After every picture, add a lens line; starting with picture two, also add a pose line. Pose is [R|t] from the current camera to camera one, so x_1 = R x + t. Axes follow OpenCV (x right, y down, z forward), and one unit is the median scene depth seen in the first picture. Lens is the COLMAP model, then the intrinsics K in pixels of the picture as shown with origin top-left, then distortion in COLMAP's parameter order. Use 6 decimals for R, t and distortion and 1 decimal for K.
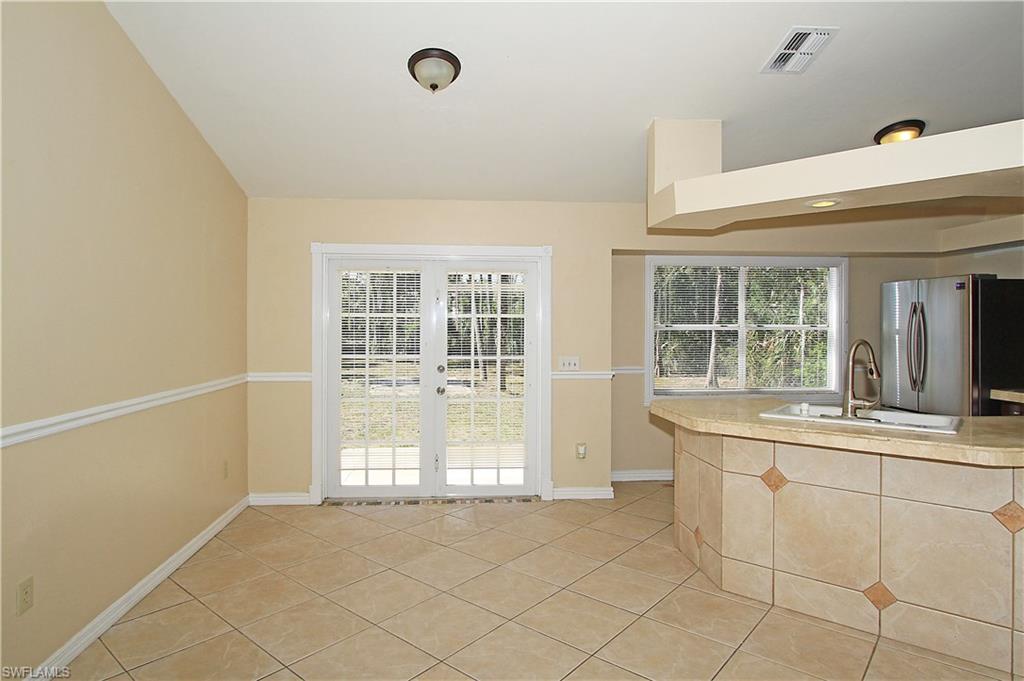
lens RADIAL K [[631.9, 0, 512.0], [0, 631.9, 340.5], [0, 0, 1]] dist [0.002088, -0.000289]
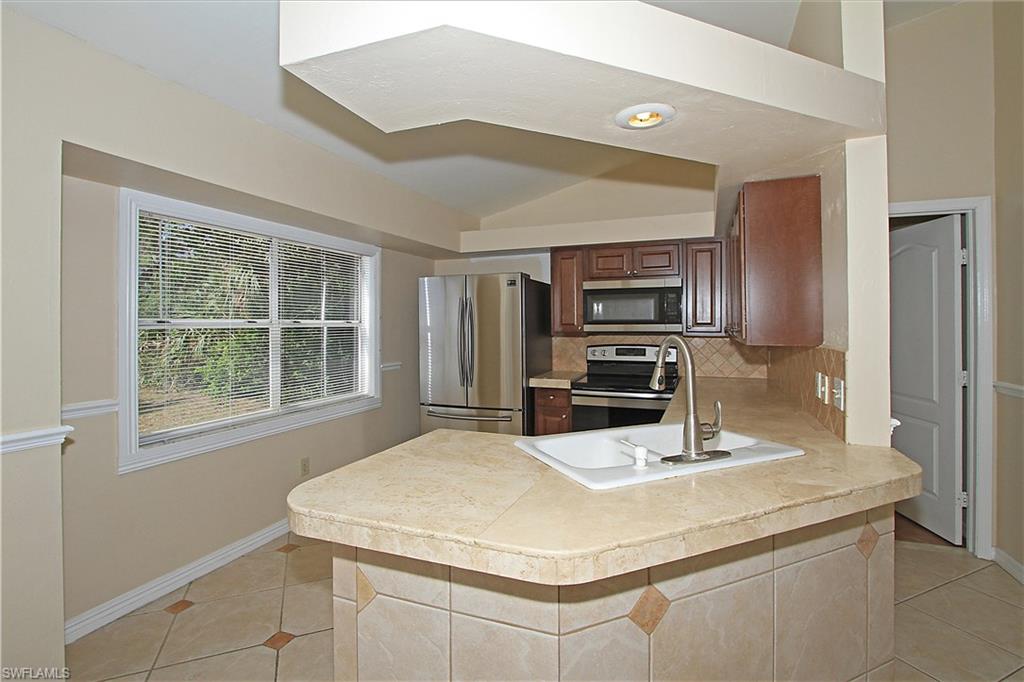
lens RADIAL K [[471.2, 0, 512.0], [0, 471.2, 327.6], [0, 0, 1]] dist [-0.000084, -0.000003]
pose [[0.469852, -0.007741, 0.882711, 0.016550], [0.025473, 0.999664, -0.004793, -0.007041], [-0.882378, 0.024737, 0.469891, 0.536218]]
